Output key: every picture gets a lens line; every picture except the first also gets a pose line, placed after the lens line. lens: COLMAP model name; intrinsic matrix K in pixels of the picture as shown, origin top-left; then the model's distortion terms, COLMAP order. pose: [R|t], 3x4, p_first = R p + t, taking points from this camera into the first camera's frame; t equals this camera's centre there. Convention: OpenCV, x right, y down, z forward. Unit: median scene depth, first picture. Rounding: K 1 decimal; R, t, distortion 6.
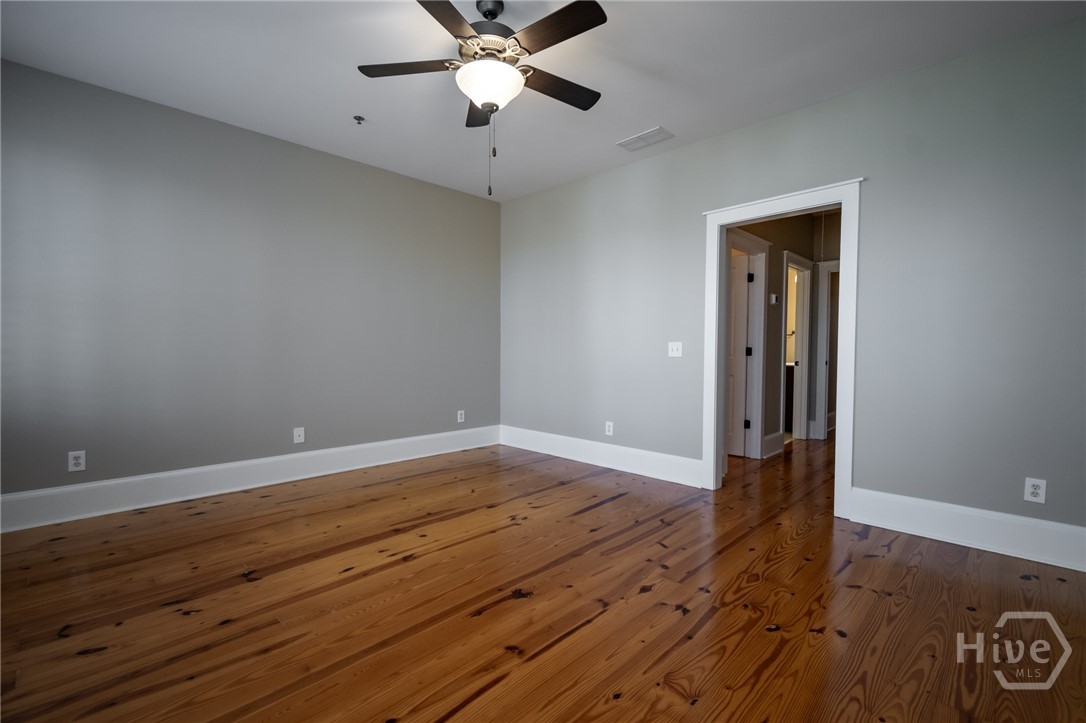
lens RADIAL K [[481.1, 0, 540.3], [0, 481.1, 359.5], [0, 0, 1]] dist [0.007630, -0.003165]
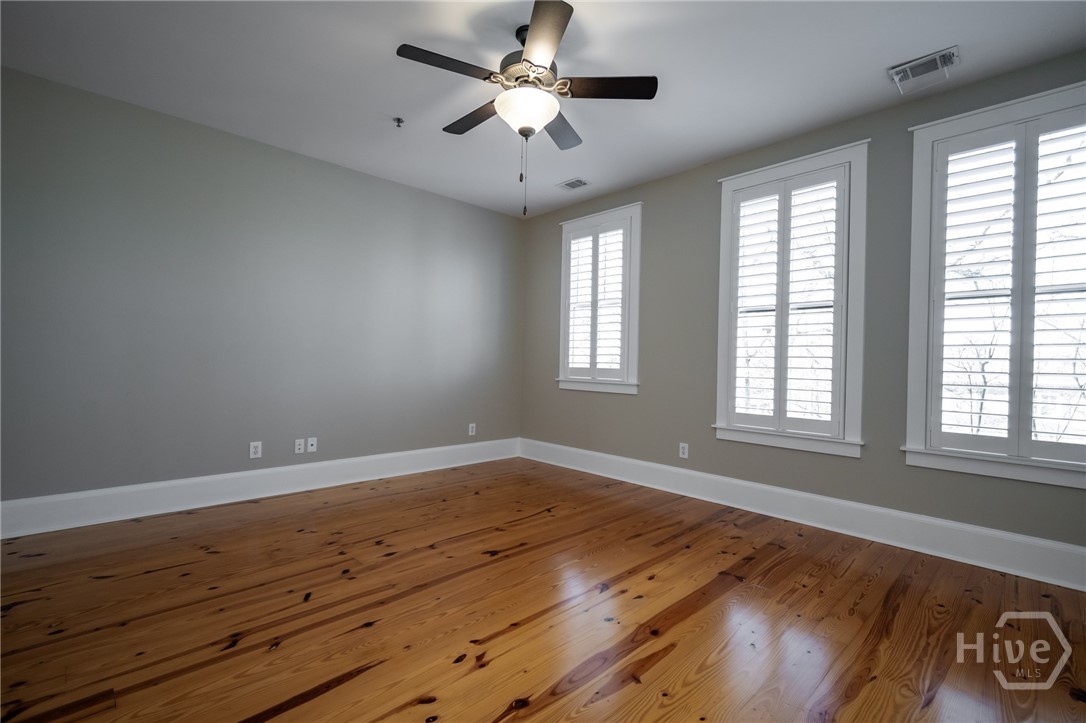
lens RADIAL K [[481.1, 0, 532.4], [0, 481.1, 357.3], [0, 0, 1]] dist [0.007630, -0.003165]
pose [[-0.998522, -0.028228, 0.046451, -0.143146], [-0.027785, 0.999562, 0.010163, -0.037720], [-0.046718, 0.008857, -0.998869, 1.670711]]
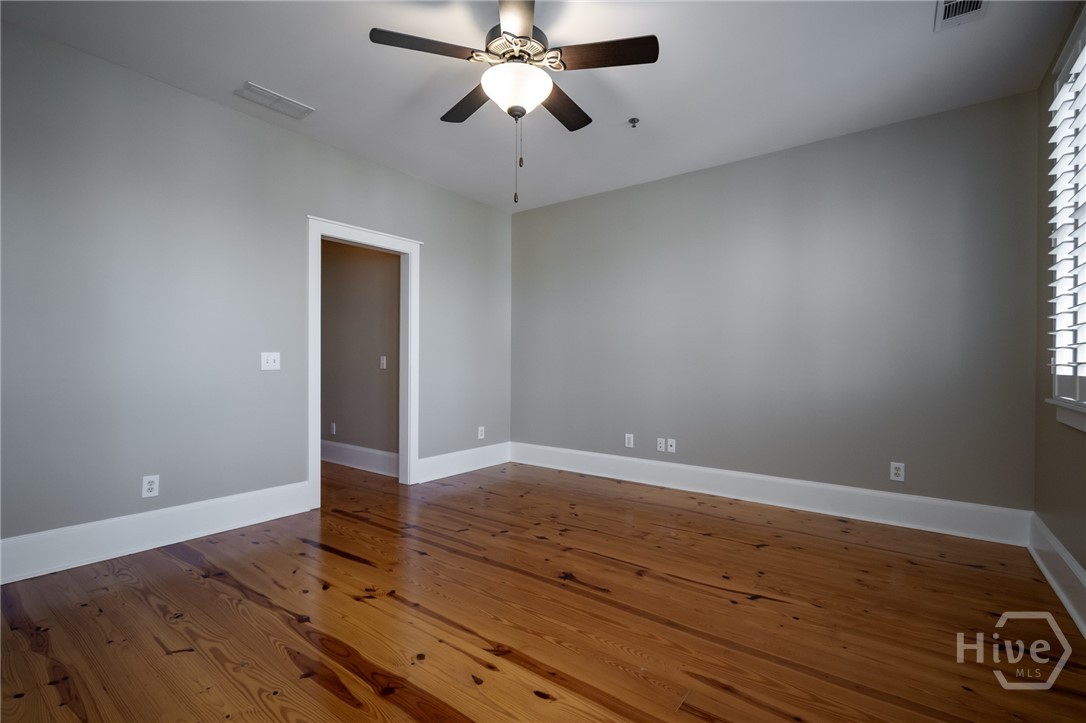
lens RADIAL K [[481.1, 0, 553.5], [0, 481.1, 362.7], [0, 0, 1]] dist [0.007630, -0.003165]
pose [[-0.141123, -0.009380, 0.989948, -0.866941], [0.012644, 0.999856, 0.011276, -0.030200], [-0.989911, 0.014108, -0.140984, 0.873457]]
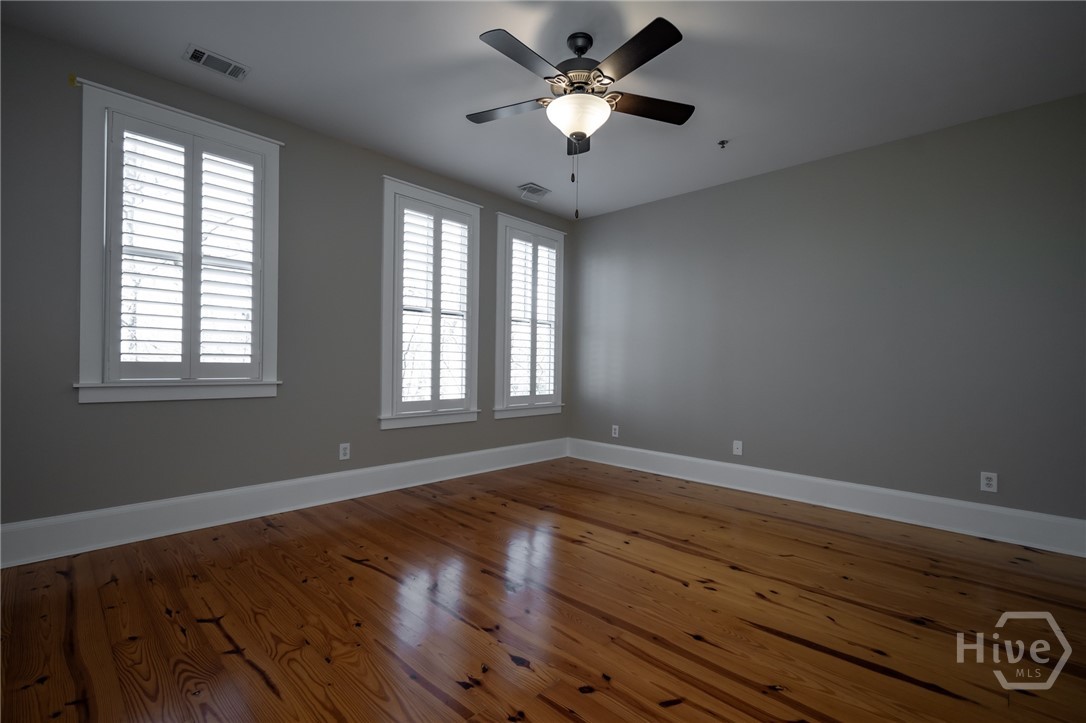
lens RADIAL K [[481.1, 0, 556.9], [0, 481.1, 359.9], [0, 0, 1]] dist [0.007630, -0.003165]
pose [[0.028779, -0.010224, -0.999534, 0.780388], [-0.039855, 0.999141, -0.011368, -0.015916], [0.998791, 0.040163, 0.028347, 0.768822]]
